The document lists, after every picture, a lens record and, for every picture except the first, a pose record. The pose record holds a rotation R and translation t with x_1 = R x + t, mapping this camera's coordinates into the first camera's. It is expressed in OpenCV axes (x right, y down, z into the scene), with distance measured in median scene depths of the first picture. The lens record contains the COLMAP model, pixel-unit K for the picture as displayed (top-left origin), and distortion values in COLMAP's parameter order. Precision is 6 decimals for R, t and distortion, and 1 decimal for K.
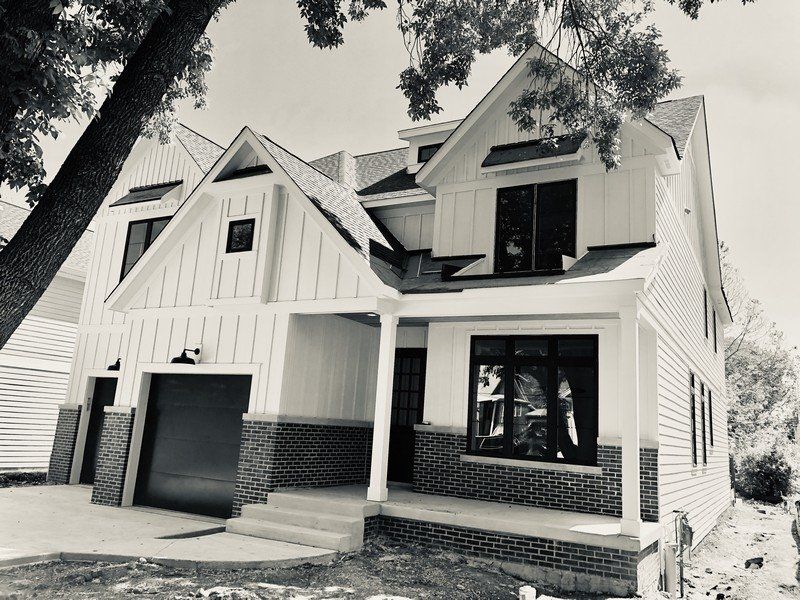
lens RADIAL K [[662.8, 0, 400.0], [0, 662.8, 300.0], [0, 0, 1]] dist [-0.000752, -0.000279]
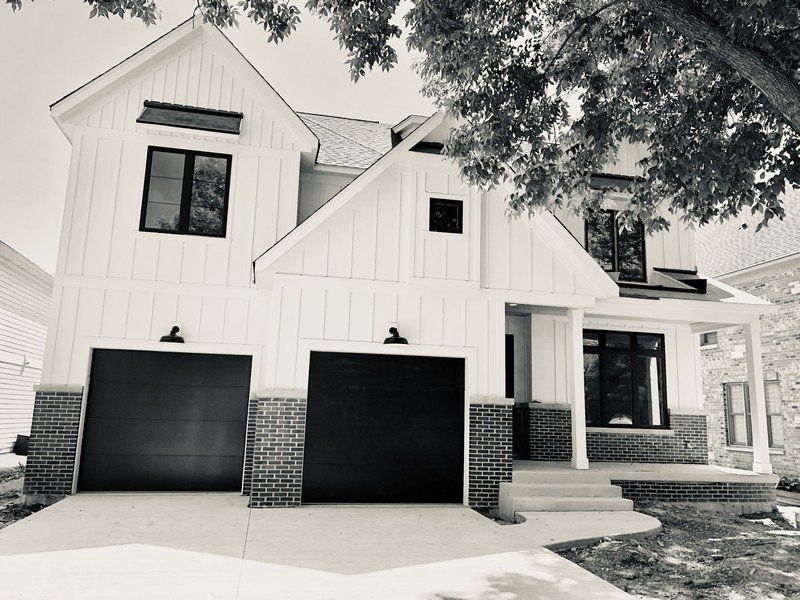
lens RADIAL K [[634.7, 0, 400.0], [0, 634.7, 300.0], [0, 0, 1]] dist [0.004055, 0.007135]
pose [[0.756085, 0.077417, 0.649878, -0.920155], [-0.109180, 0.993985, 0.008615, 0.027042], [-0.645302, -0.077467, 0.759989, 0.332302]]
